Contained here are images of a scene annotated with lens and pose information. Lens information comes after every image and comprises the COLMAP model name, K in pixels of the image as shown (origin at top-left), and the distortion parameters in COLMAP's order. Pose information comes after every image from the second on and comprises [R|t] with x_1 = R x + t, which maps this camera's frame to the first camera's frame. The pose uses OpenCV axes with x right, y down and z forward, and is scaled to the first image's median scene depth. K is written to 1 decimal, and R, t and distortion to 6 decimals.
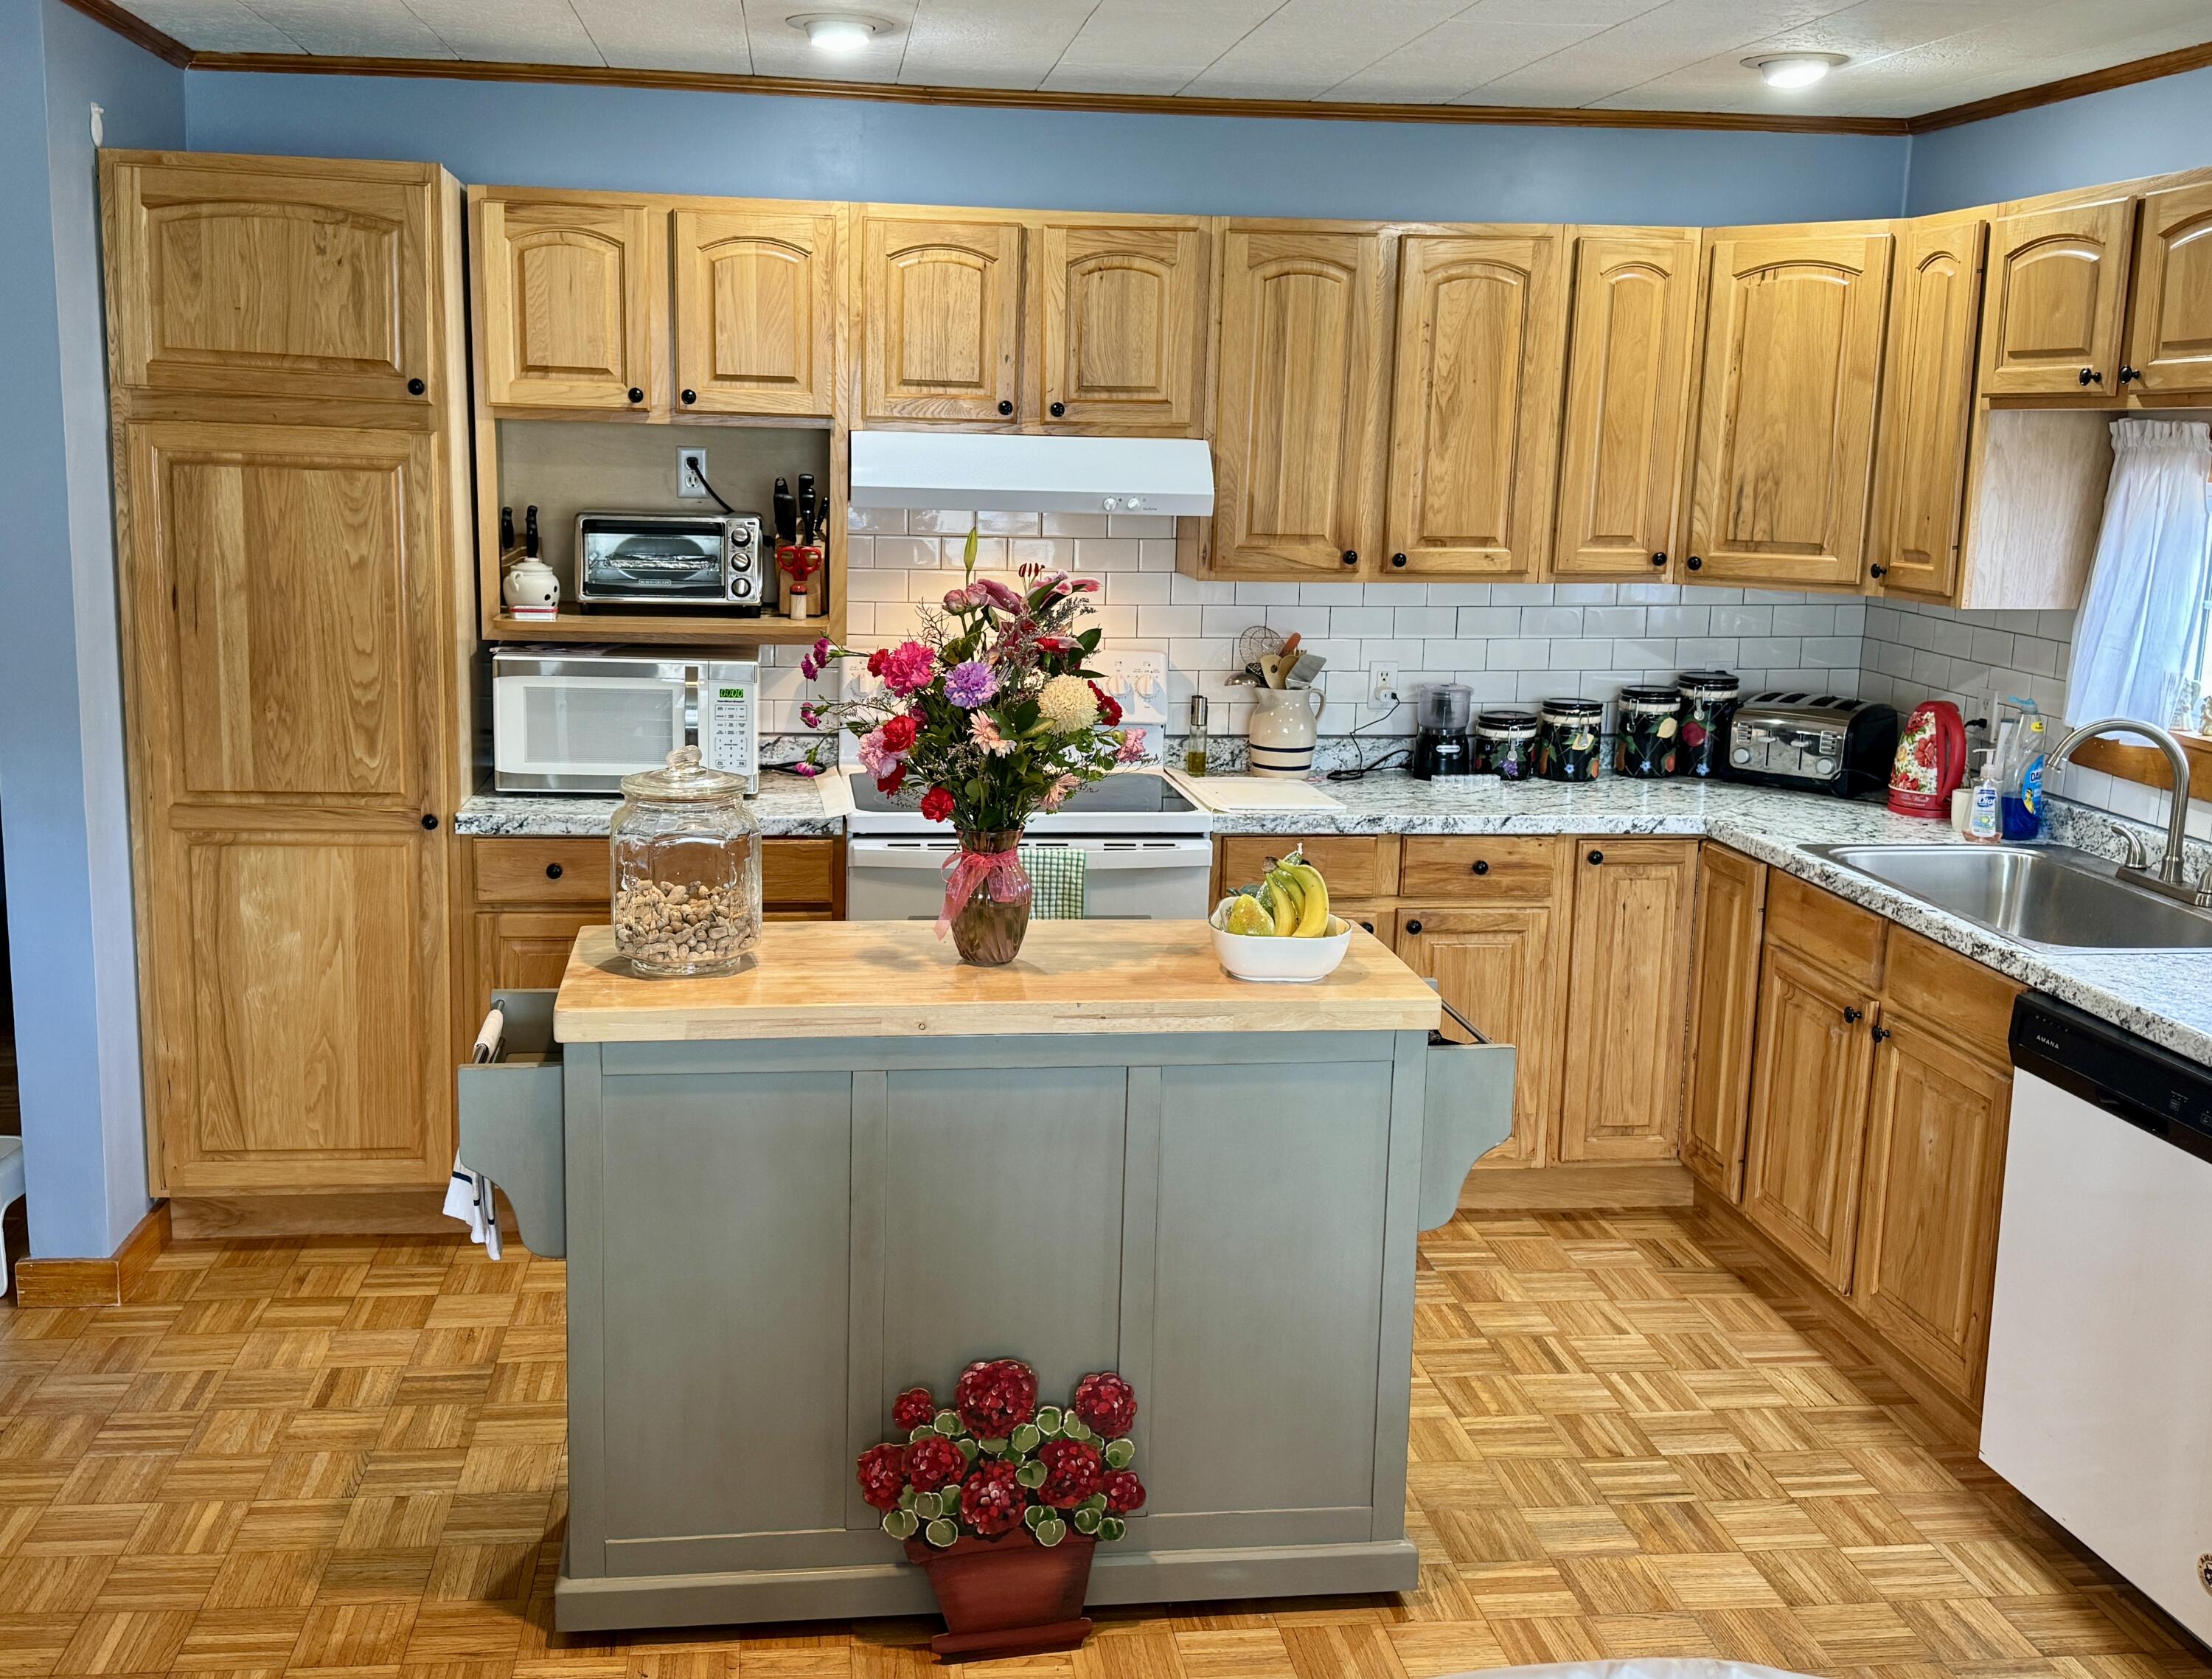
lens RADIAL K [[2080.3, 0, 1038.8], [0, 2080.3, 799.3], [0, 0, 1]] dist [0.185329, -0.355273]
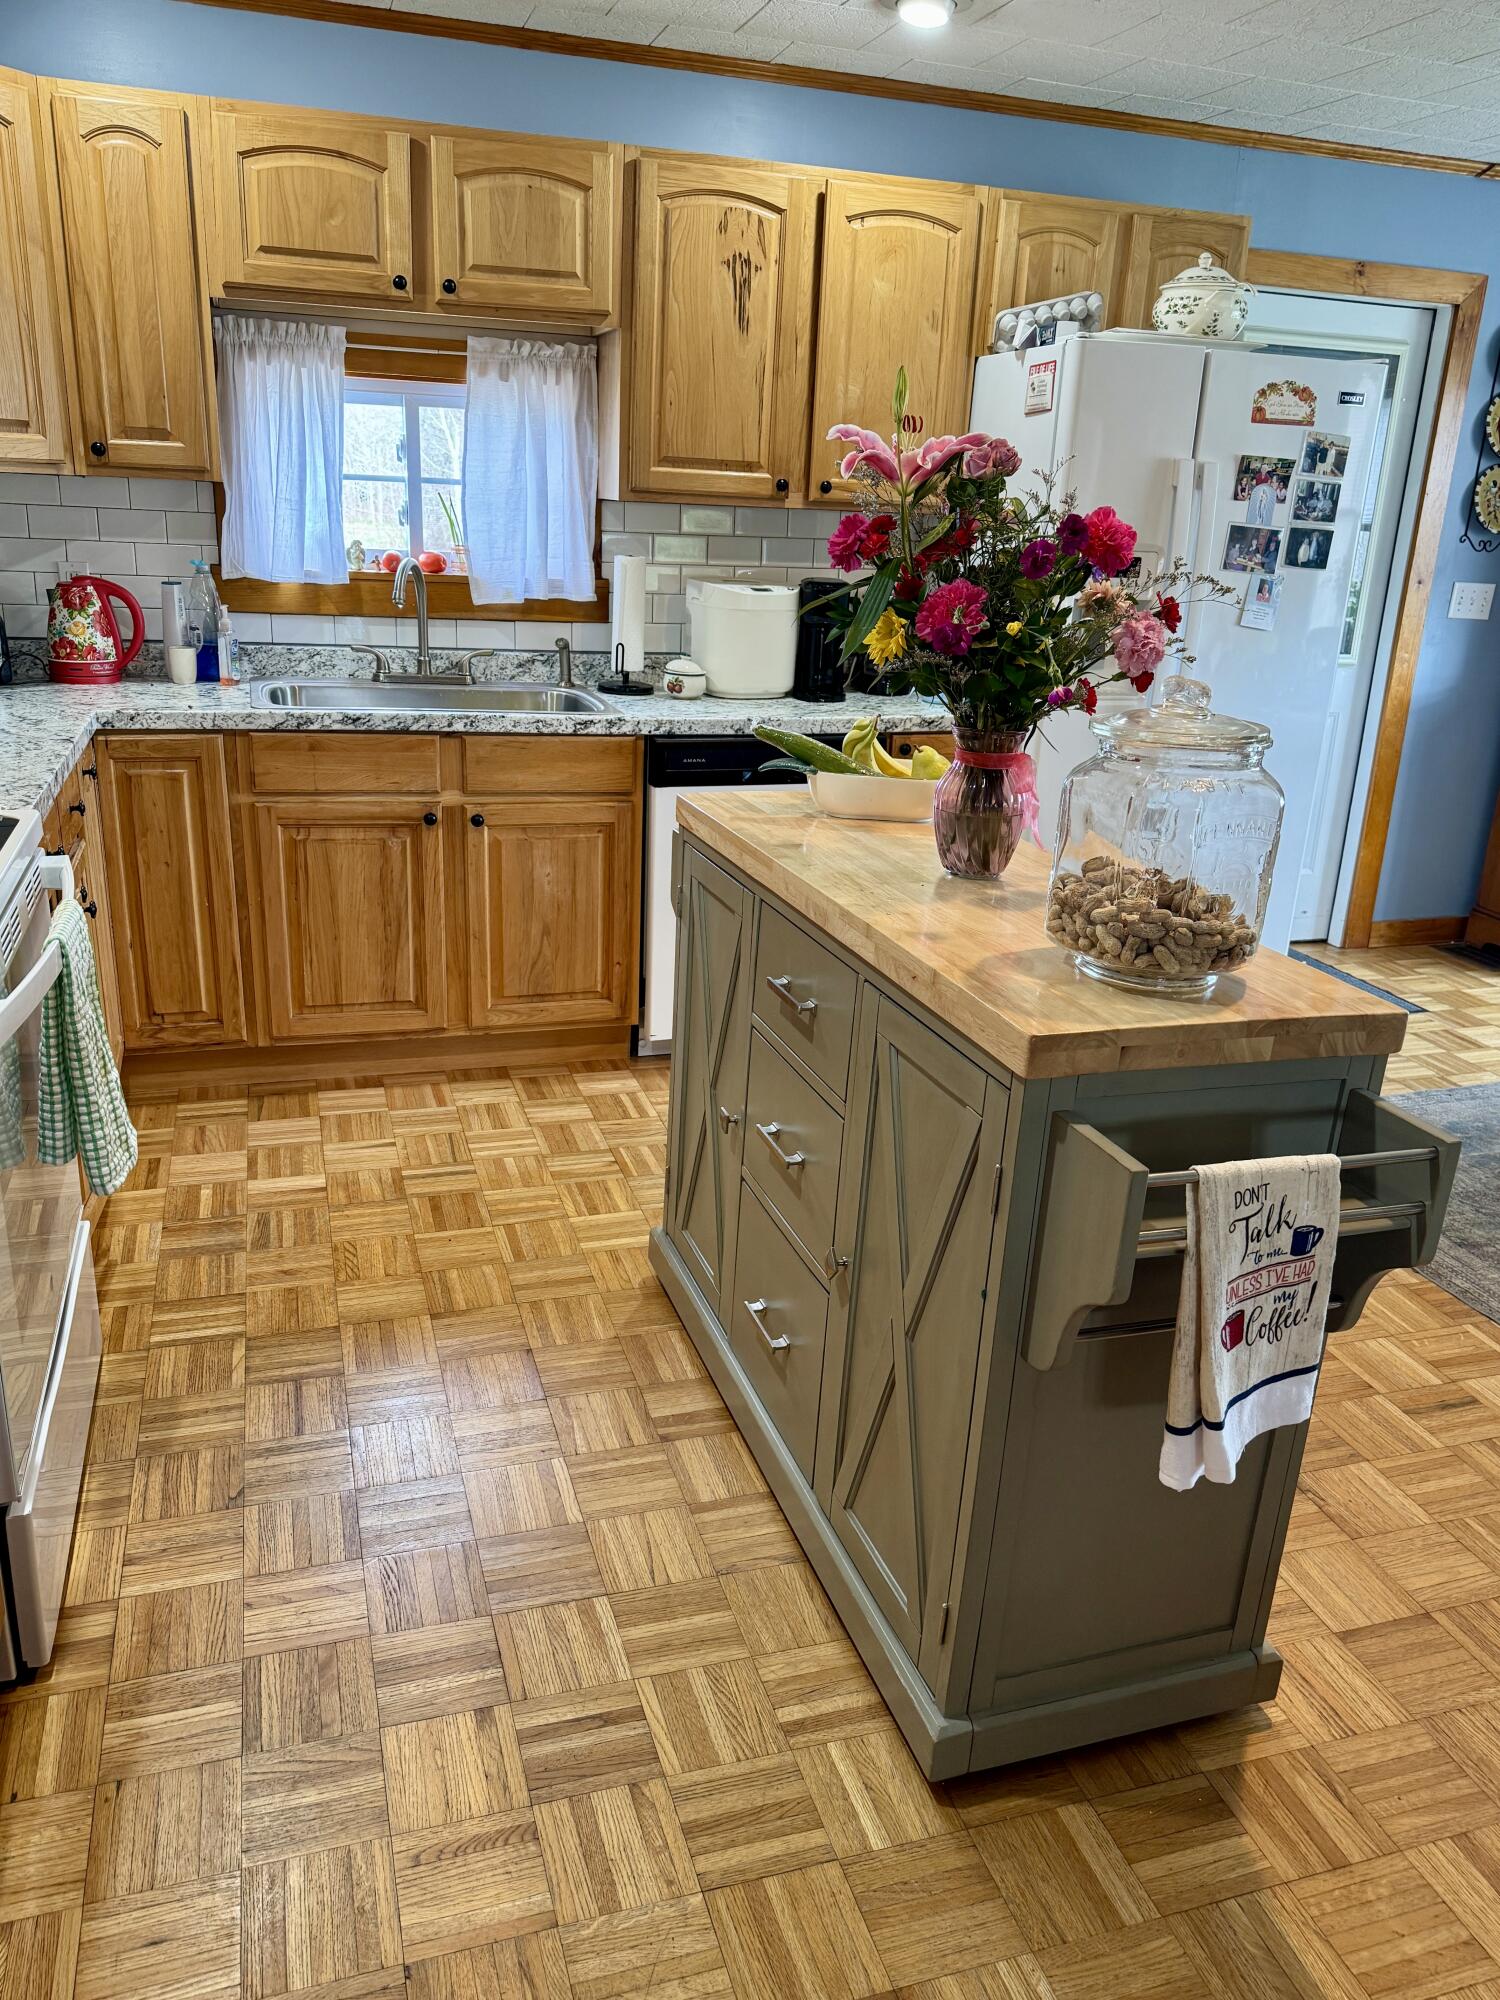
lens RADIAL K [[1465.0, 0, 750.0], [0, 1465.0, 1000.0], [0, 0, 1]] dist [0.050525, -0.065357]
pose [[-0.192146, -0.345288, 0.918617, -0.453501], [0.123889, 0.920035, 0.371735, -0.091640], [-0.973515, 0.185234, -0.134003, 0.864713]]
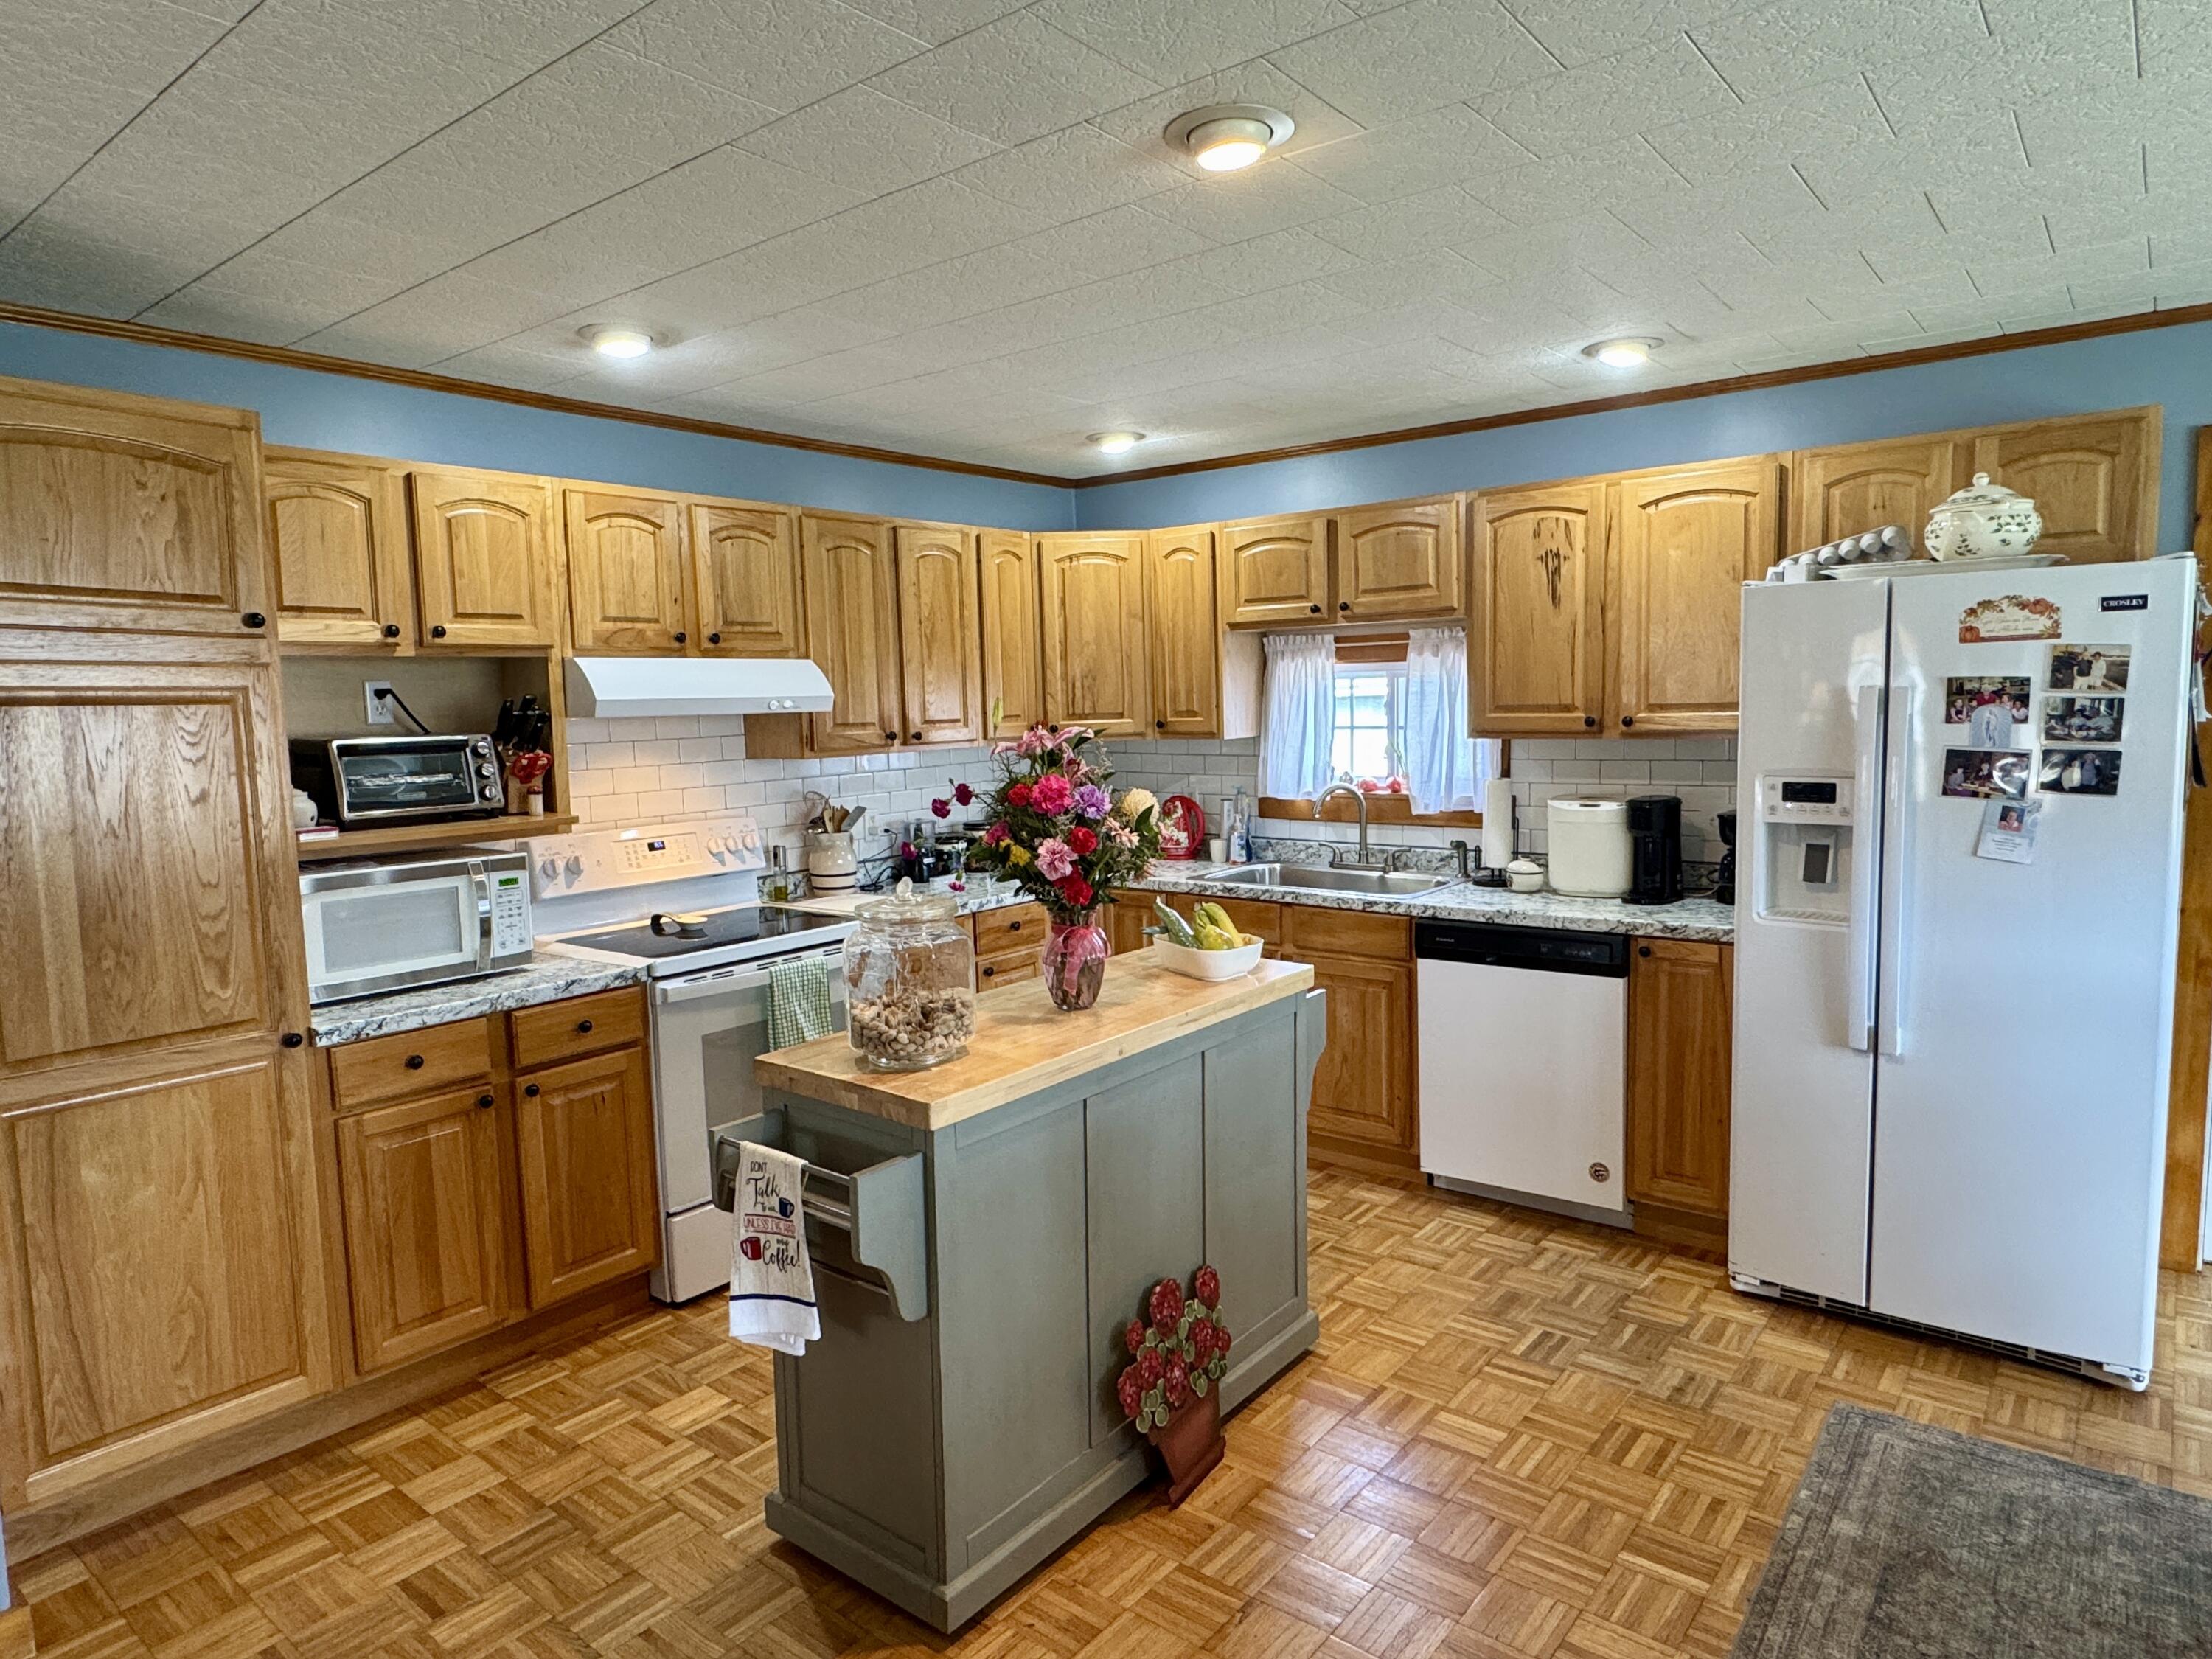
lens RADIAL K [[1329.1, 0, 1106.0], [0, 1329.1, 829.5], [0, 0, 1]] dist [0.001860, 0.002179]
pose [[0.710904, -0.112663, 0.694206, -0.437058], [0.164415, 0.986356, -0.008294, -0.019654], [-0.683800, 0.120034, 0.719729, 0.248419]]
